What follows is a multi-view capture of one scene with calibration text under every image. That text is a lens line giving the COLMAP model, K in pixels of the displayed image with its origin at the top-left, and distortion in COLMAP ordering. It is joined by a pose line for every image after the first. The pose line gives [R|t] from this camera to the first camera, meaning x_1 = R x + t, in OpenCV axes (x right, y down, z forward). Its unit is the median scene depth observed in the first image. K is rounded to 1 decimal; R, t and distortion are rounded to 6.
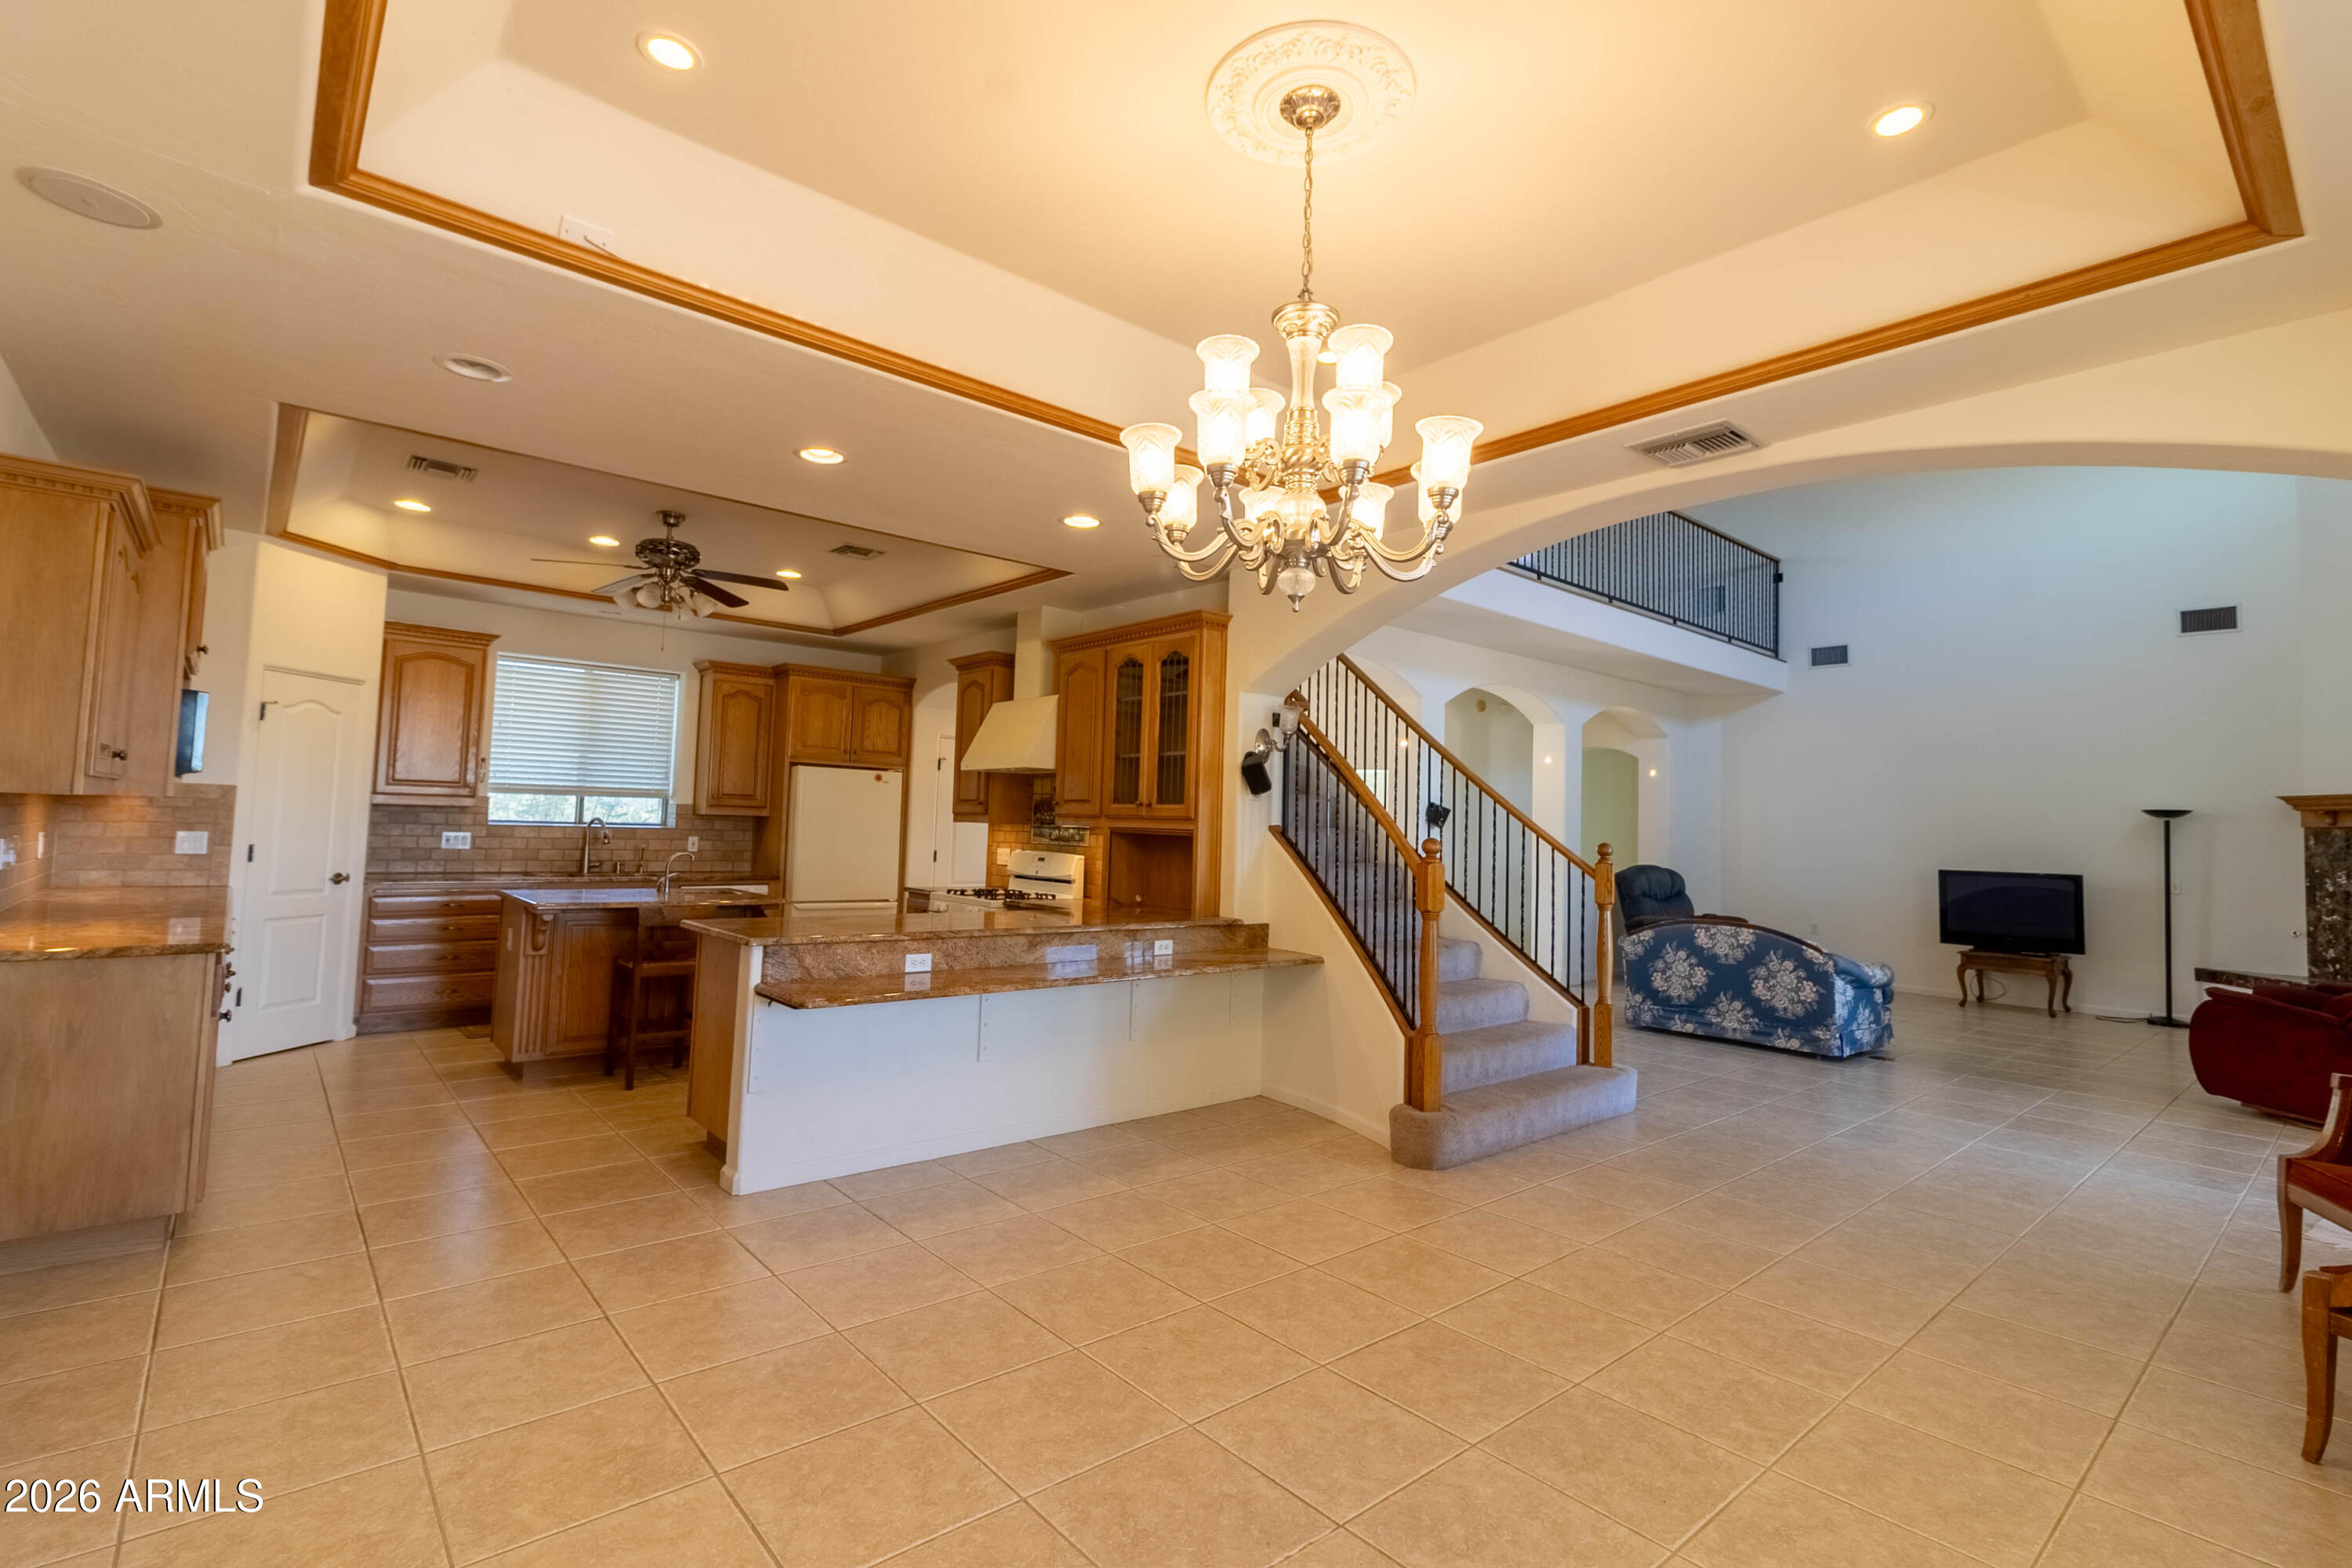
lens RADIAL K [[1077.4, 0, 1181.9], [0, 1077.4, 768.0], [0, 0, 1]] dist [0.002136, 0.000792]
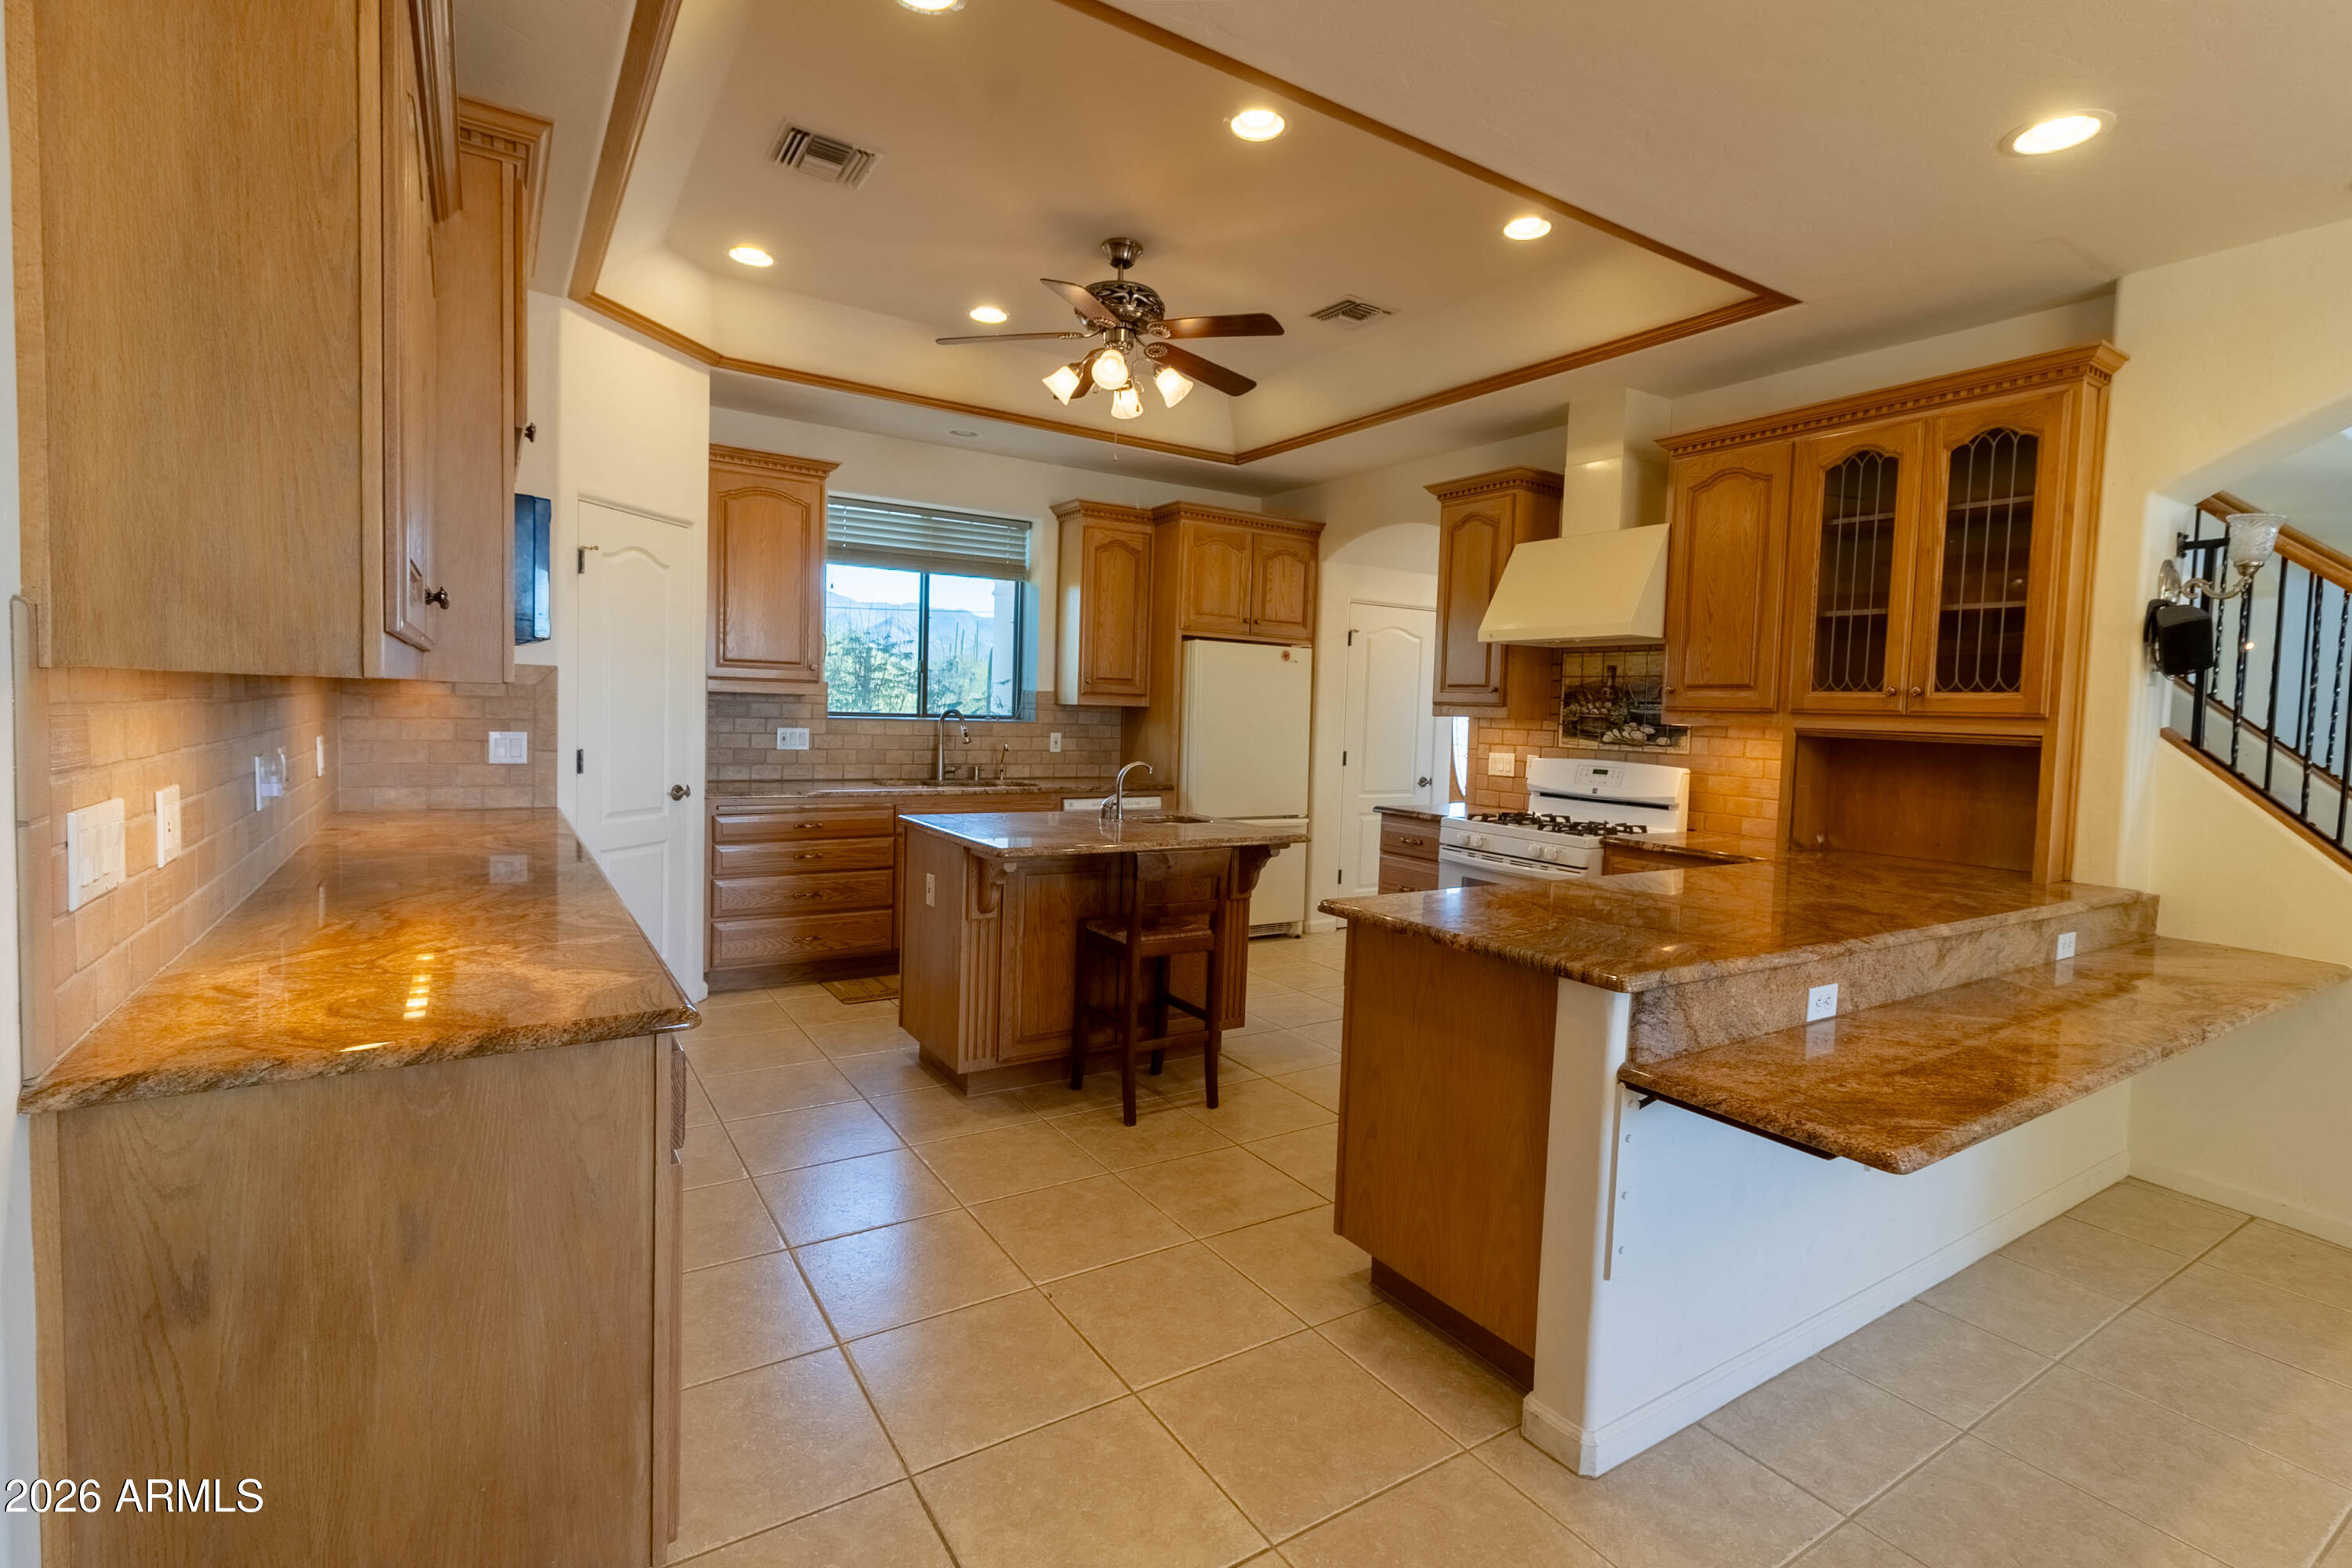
lens RADIAL K [[1077.4, 0, 1181.4], [0, 1077.4, 769.4], [0, 0, 1]] dist [0.002136, 0.000792]
pose [[0.989732, 0.009624, -0.142612, -0.335662], [0.005866, 0.994155, 0.107800, 0.008503], [0.142816, -0.107529, 0.983891, 0.323916]]
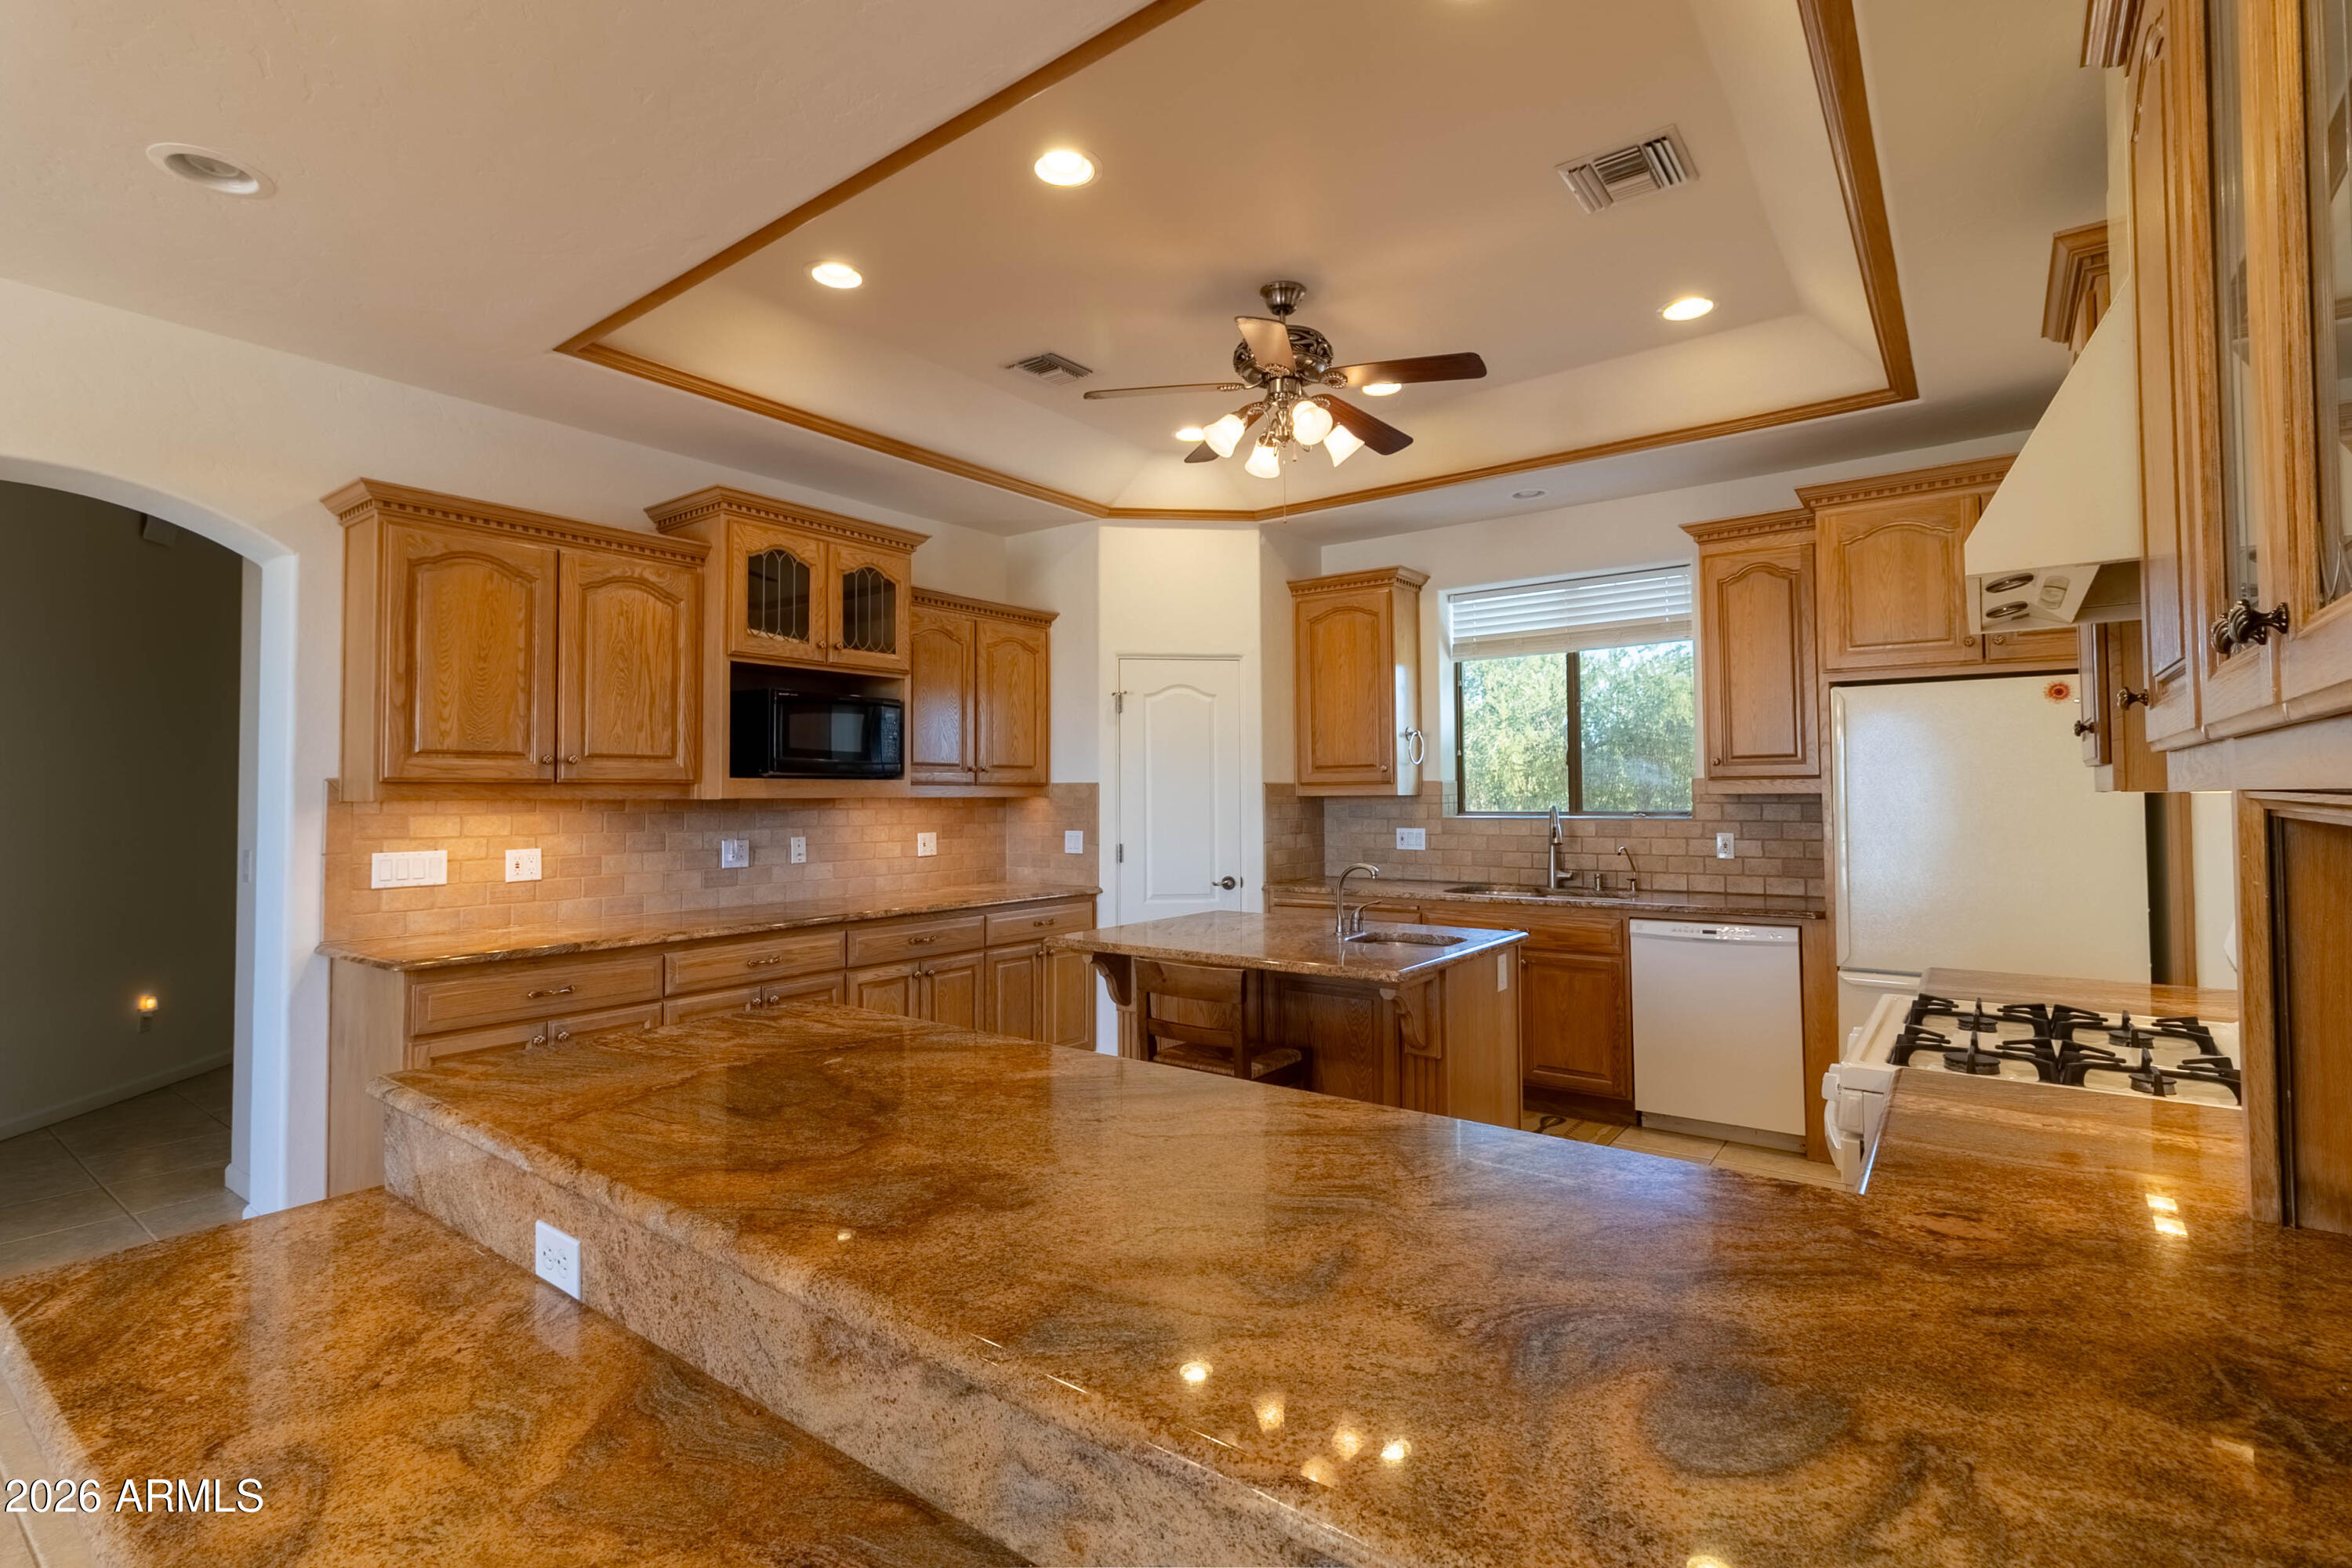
lens RADIAL K [[1077.4, 0, 1186.2], [0, 1077.4, 768.8], [0, 0, 1]] dist [0.002136, 0.000792]
pose [[0.213368, -0.059329, -0.975169, 0.073029], [0.067727, 0.996651, -0.045818, 0.047962], [0.974622, -0.056269, 0.216671, 0.787496]]
